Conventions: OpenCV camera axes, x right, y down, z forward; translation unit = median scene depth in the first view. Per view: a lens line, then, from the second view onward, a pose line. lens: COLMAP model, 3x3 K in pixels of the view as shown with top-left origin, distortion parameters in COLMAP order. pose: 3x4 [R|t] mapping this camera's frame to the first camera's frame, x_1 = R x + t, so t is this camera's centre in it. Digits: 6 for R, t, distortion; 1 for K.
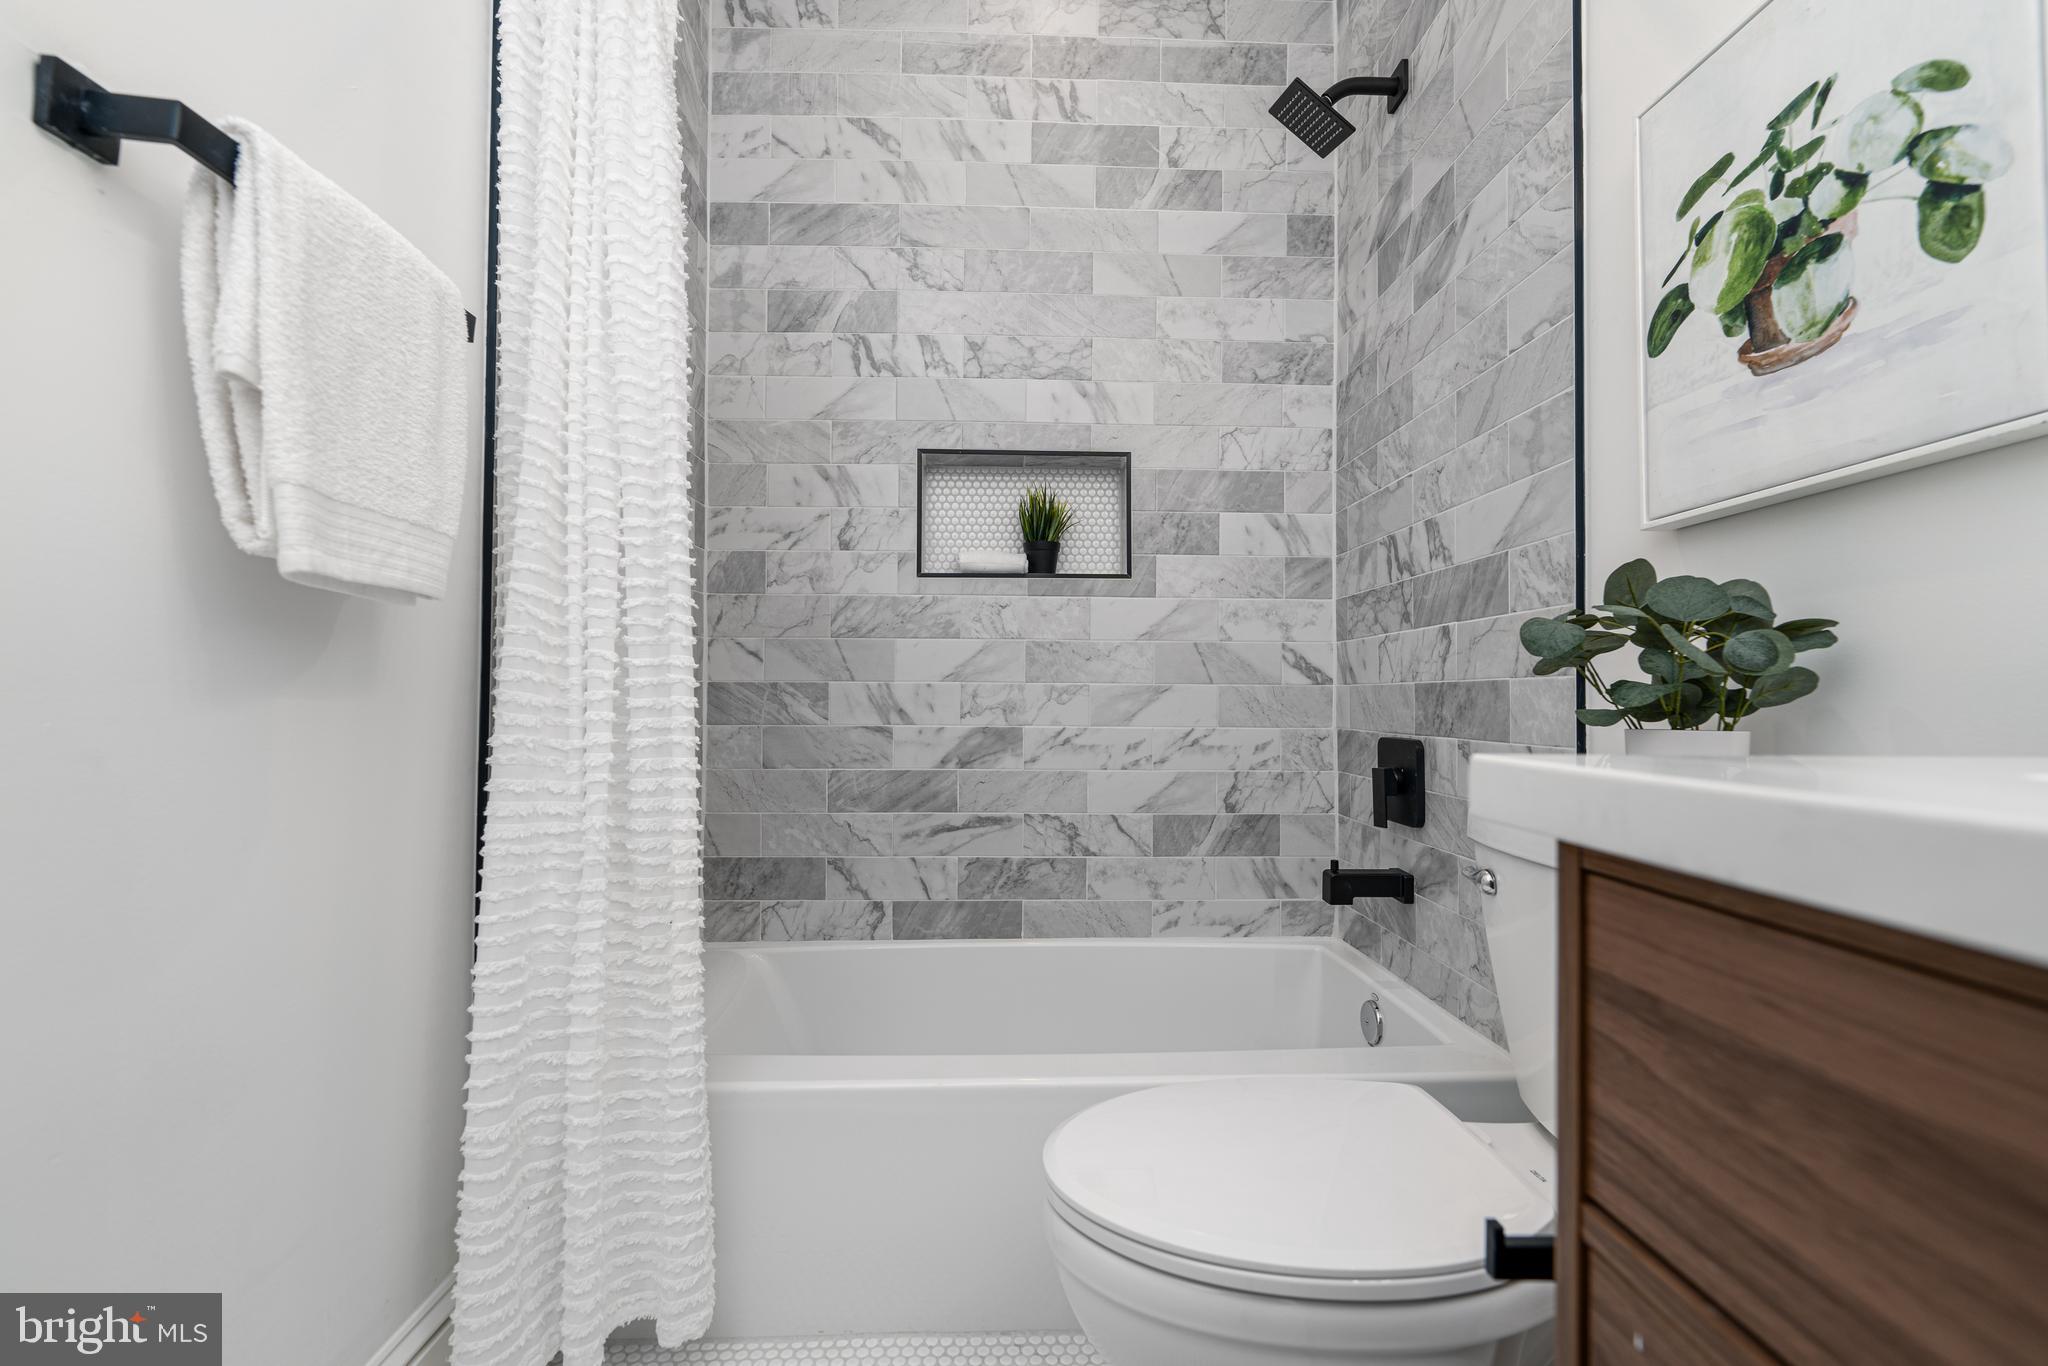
lens RADIAL K [[836.4, 0, 1028.8], [0, 836.4, 687.6], [0, 0, 1]] dist [0.000790, -0.000957]
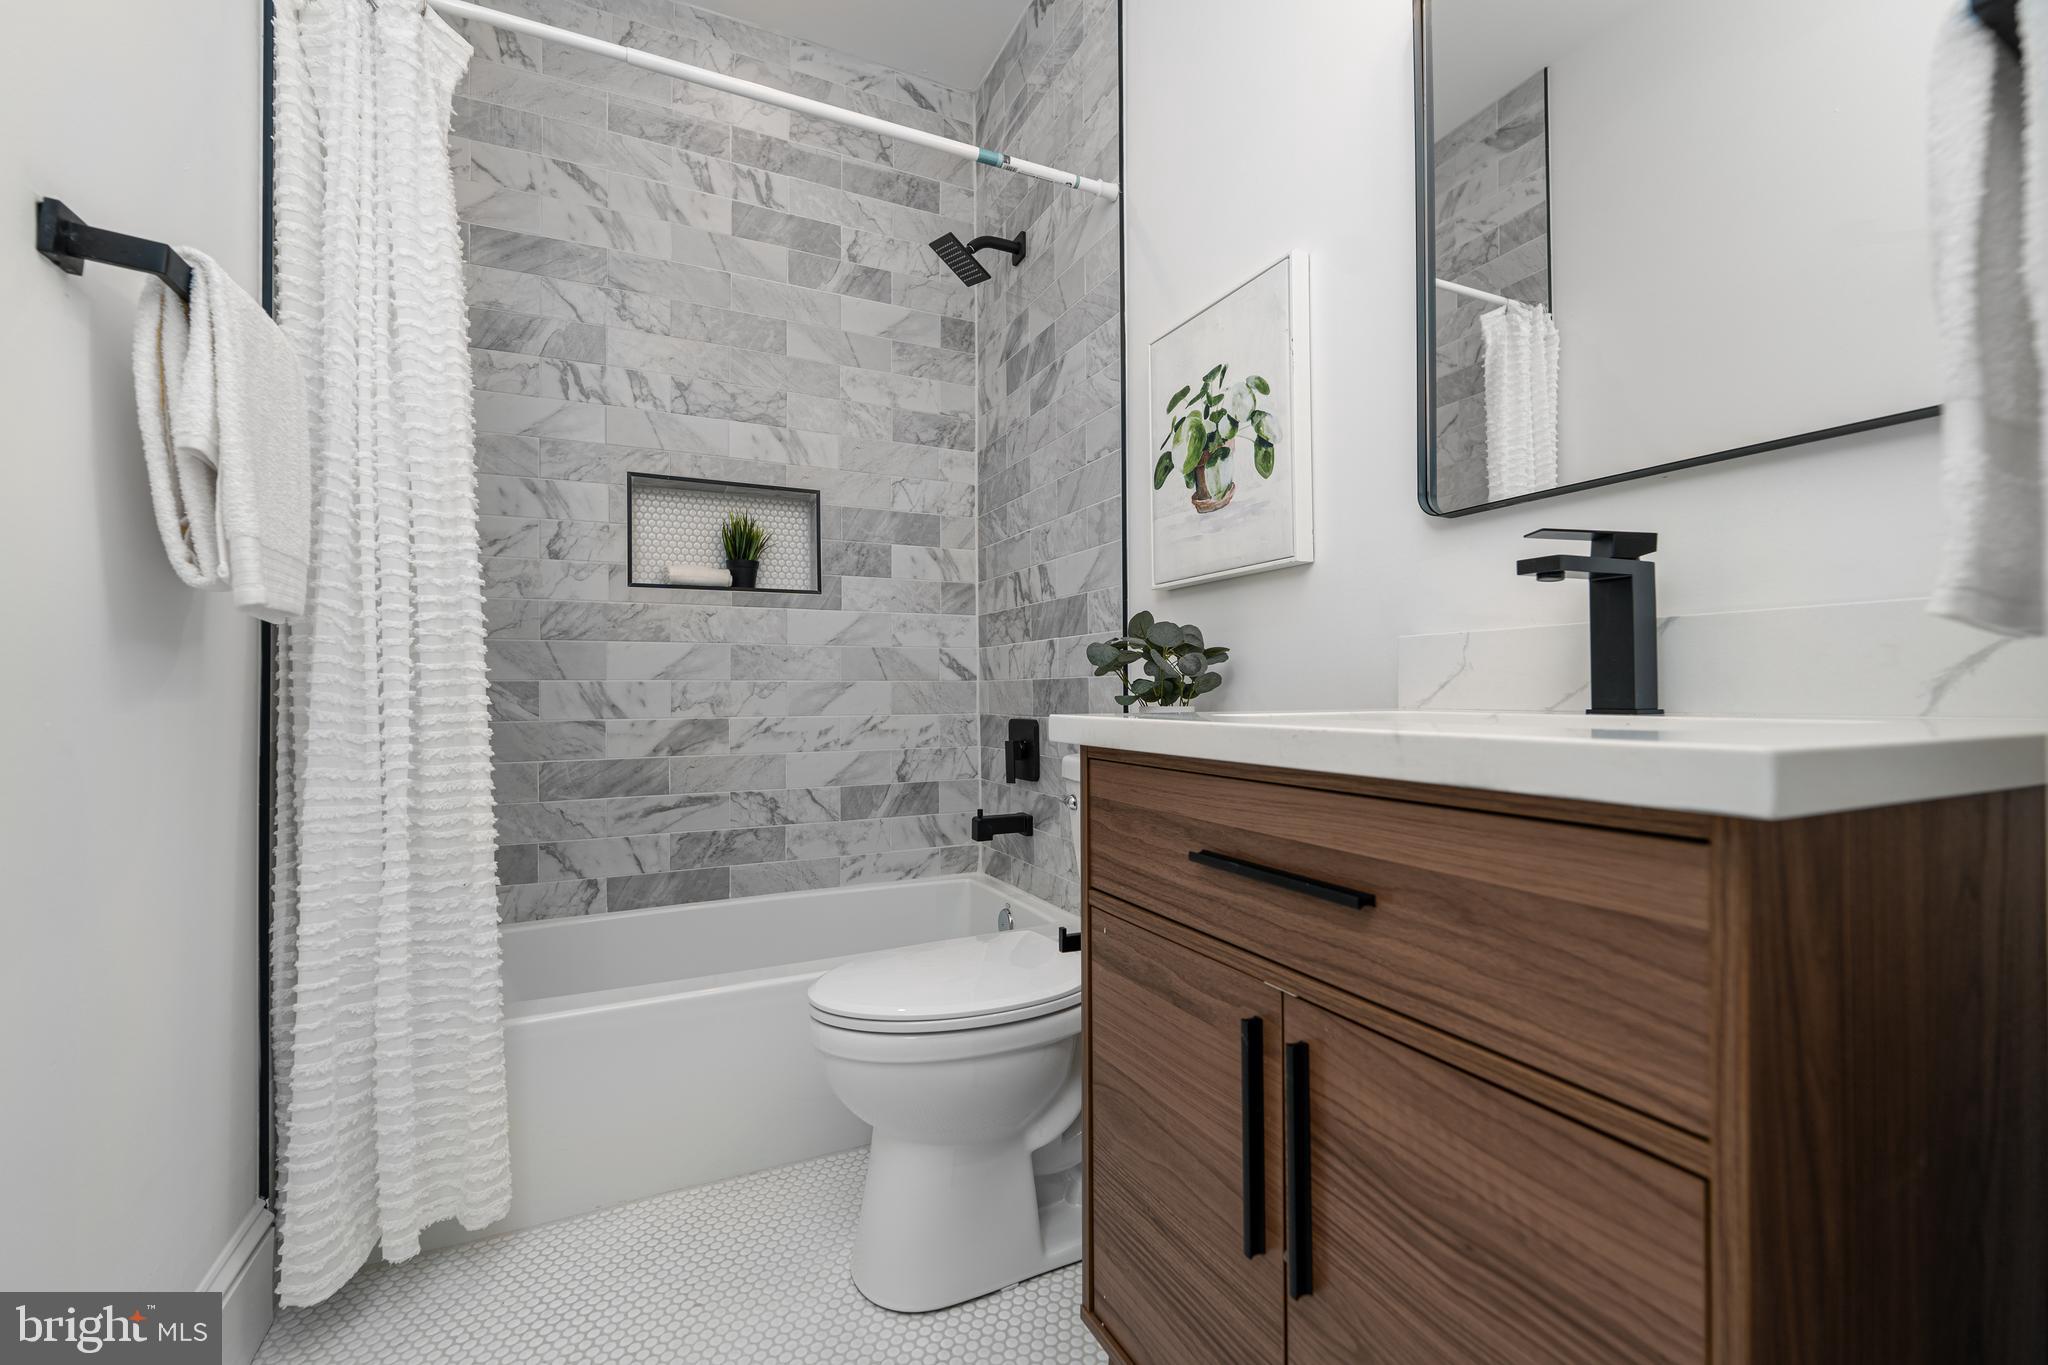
lens RADIAL K [[836.4, 0, 1028.8], [0, 836.4, 687.1], [0, 0, 1]] dist [0.000790, -0.000957]
pose [[0.911729, -0.009121, 0.410691, -0.105842], [0.006184, 0.999945, 0.008479, -0.003779], [-0.410746, -0.005191, 0.911735, -0.242225]]
